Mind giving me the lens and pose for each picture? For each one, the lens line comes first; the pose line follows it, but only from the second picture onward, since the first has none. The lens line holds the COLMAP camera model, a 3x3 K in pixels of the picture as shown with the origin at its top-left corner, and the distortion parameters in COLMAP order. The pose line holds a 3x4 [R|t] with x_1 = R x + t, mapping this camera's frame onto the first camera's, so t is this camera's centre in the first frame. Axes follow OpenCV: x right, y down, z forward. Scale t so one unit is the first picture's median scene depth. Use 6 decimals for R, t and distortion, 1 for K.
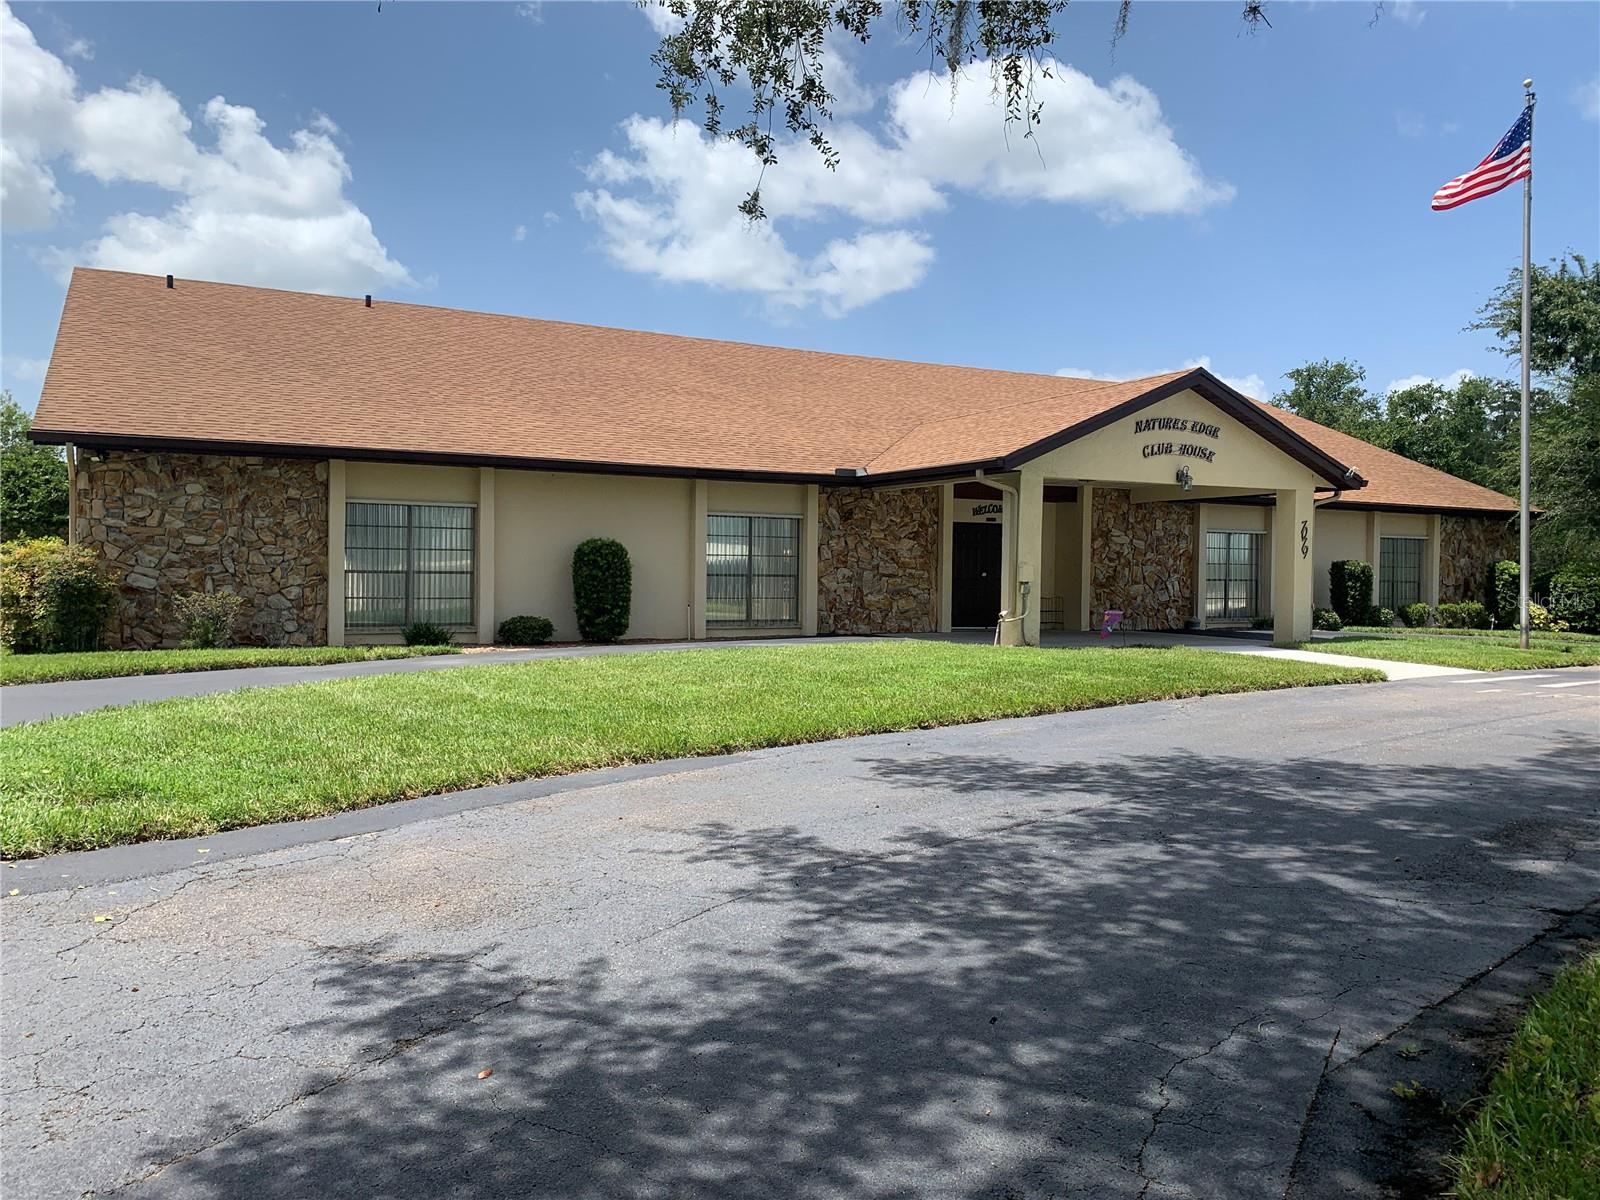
lens RADIAL K [[1224.1, 0, 800.0], [0, 1224.1, 600.0], [0, 0, 1]] dist [0.000776, -0.019860]
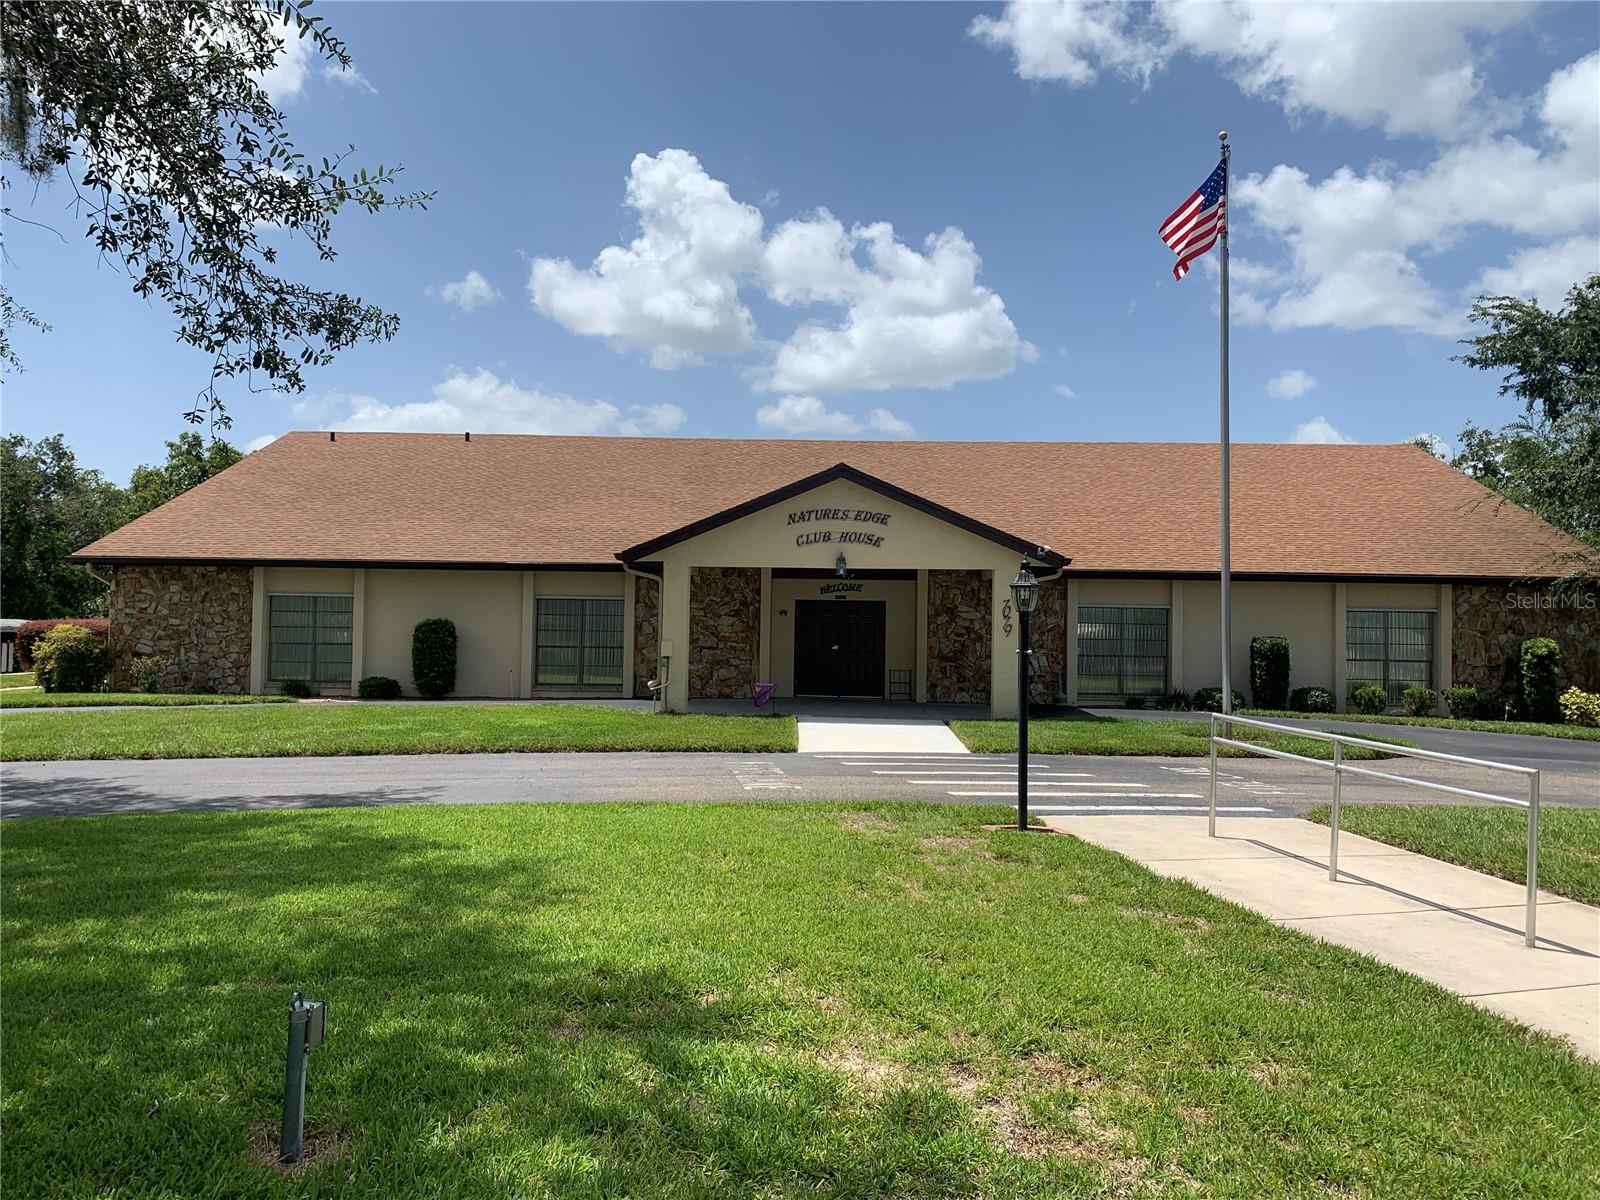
lens RADIAL K [[1189.7, 0, 800.0], [0, 1189.7, 600.0], [0, 0, 1]] dist [0.005752, -0.001586]
pose [[0.880355, -0.008366, -0.474242, 0.782623], [-0.015624, 0.998790, -0.046624, -0.016725], [0.474059, 0.048456, 0.879159, 0.051826]]
